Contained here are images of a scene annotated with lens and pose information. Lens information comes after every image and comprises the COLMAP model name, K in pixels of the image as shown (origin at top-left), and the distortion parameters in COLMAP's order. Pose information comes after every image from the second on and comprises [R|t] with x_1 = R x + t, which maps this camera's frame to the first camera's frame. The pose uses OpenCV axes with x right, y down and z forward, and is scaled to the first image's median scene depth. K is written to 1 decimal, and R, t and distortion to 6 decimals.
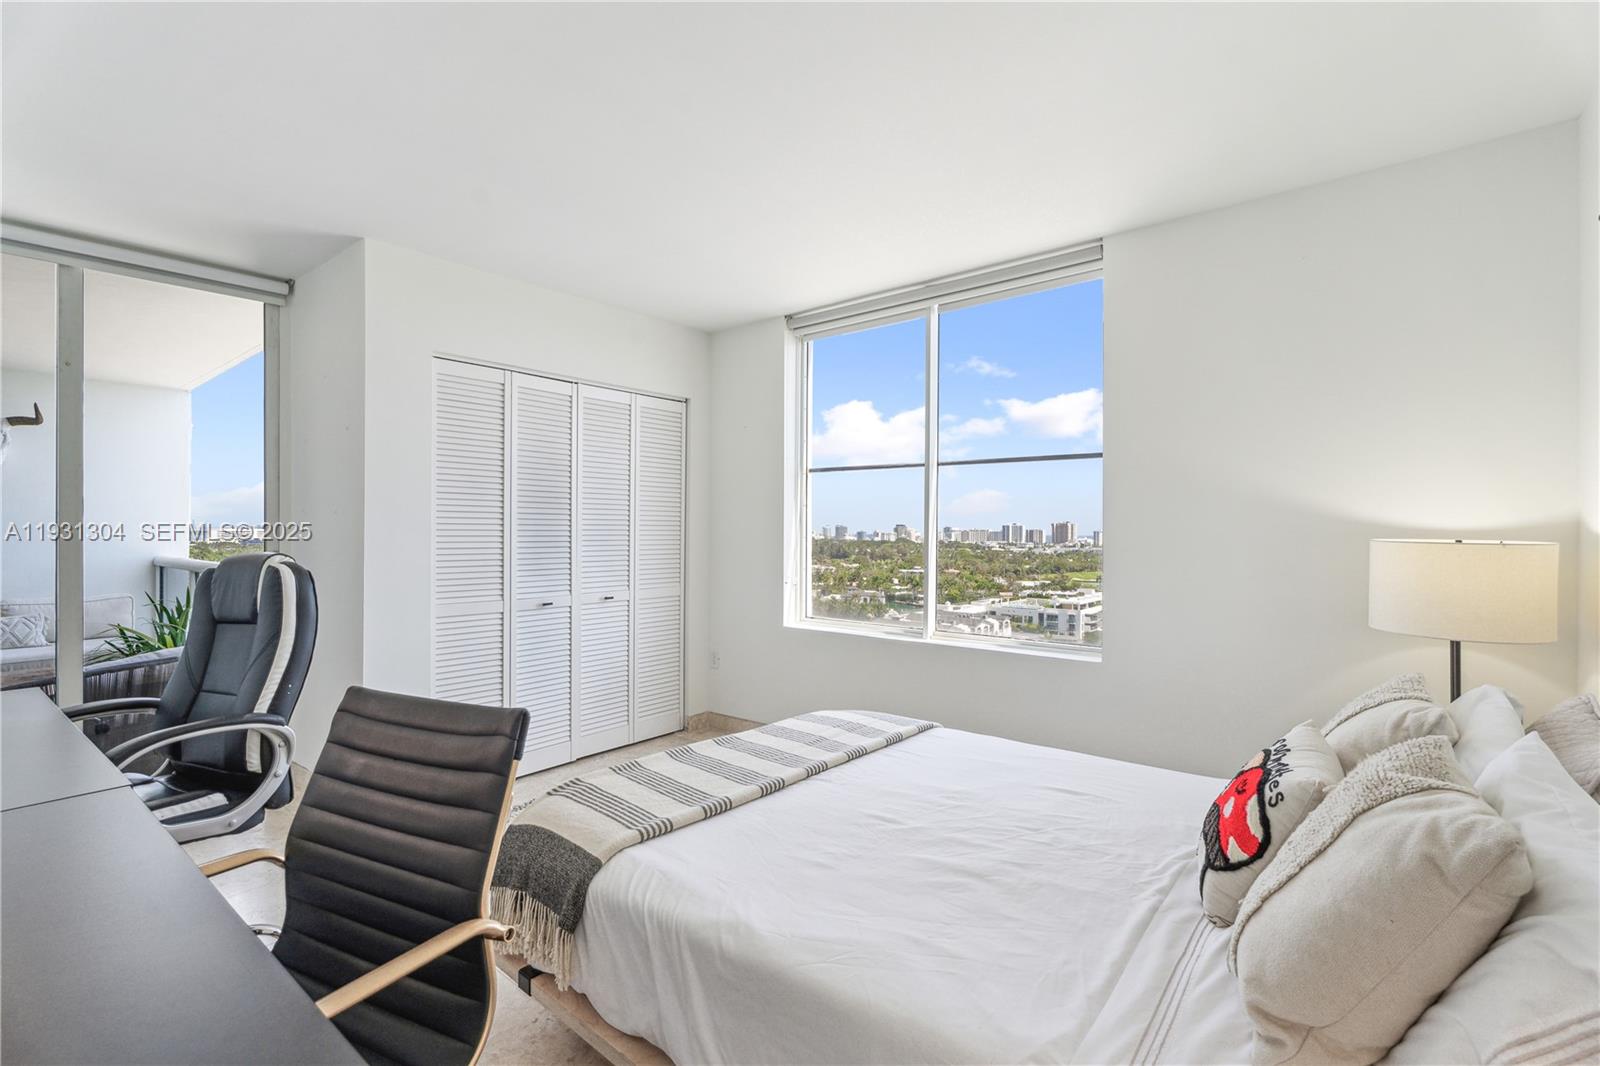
lens RADIAL K [[719.0, 0, 809.9], [0, 719.0, 537.2], [0, 0, 1]] dist [-0.001336, -0.000006]
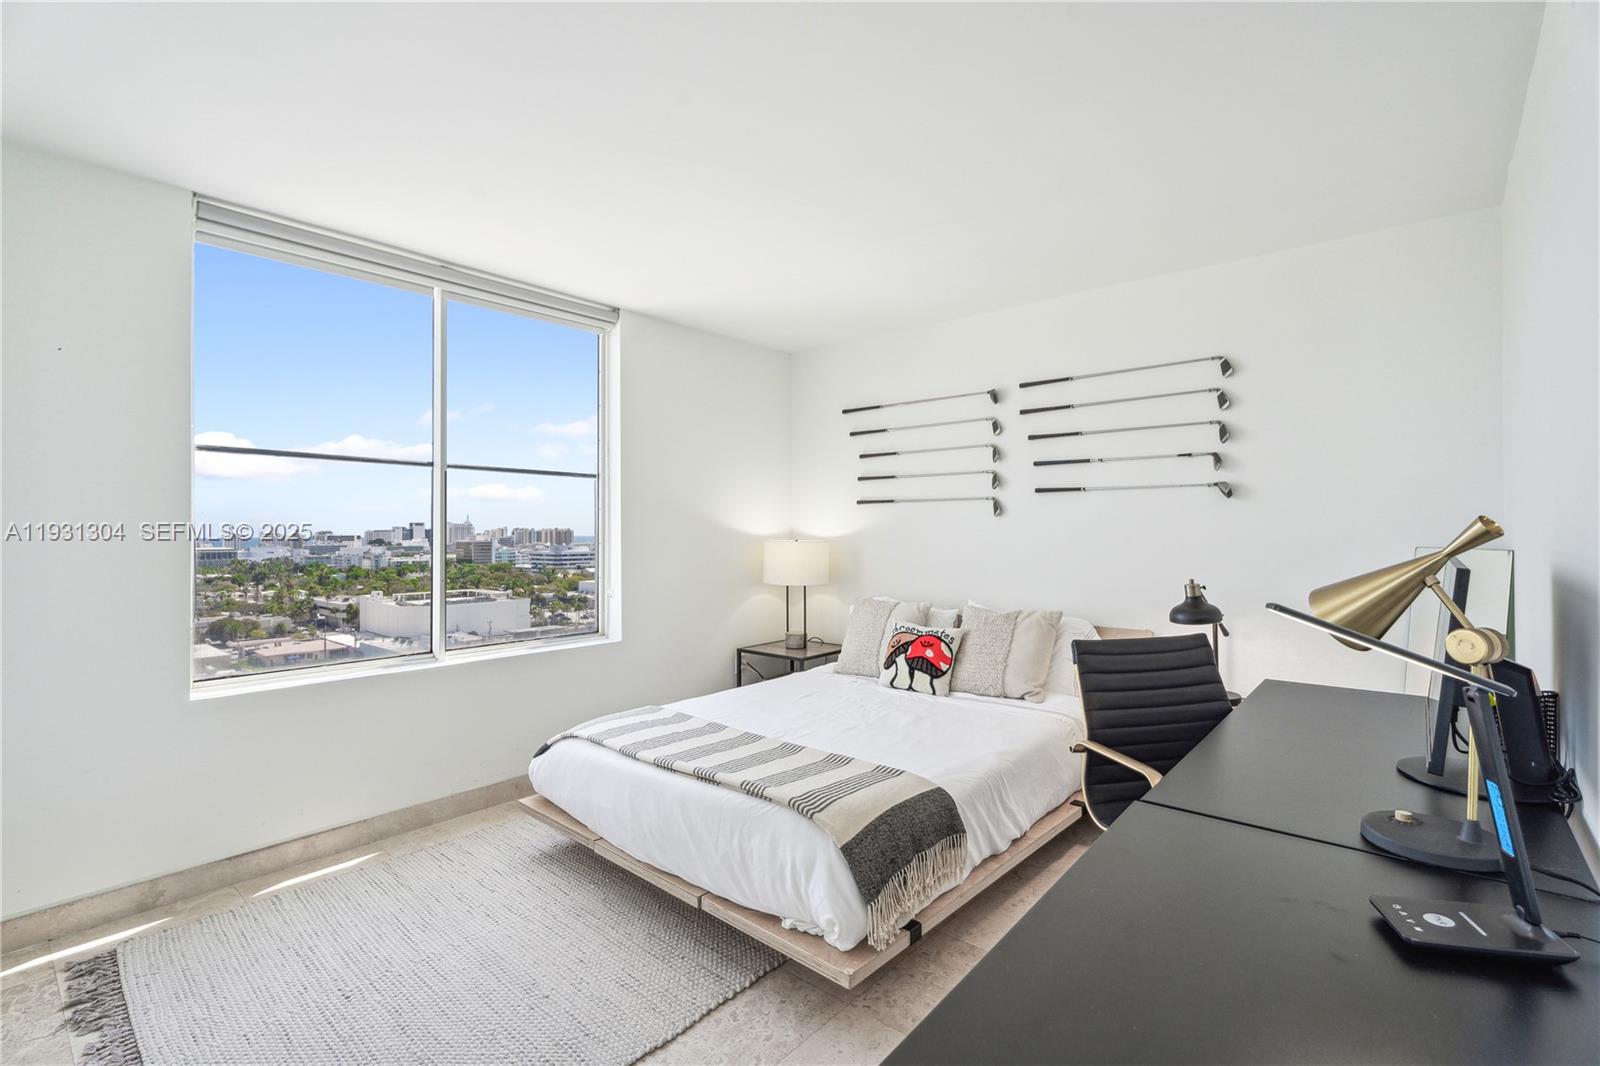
lens RADIAL K [[719.0, 0, 804.6], [0, 719.0, 528.4], [0, 0, 1]] dist [-0.001336, -0.000006]
pose [[0.031839, -0.000258, 0.999493, -0.801743], [0.007502, 0.999972, 0.000019, -0.020426], [-0.999465, 0.007498, 0.031840, 0.582465]]
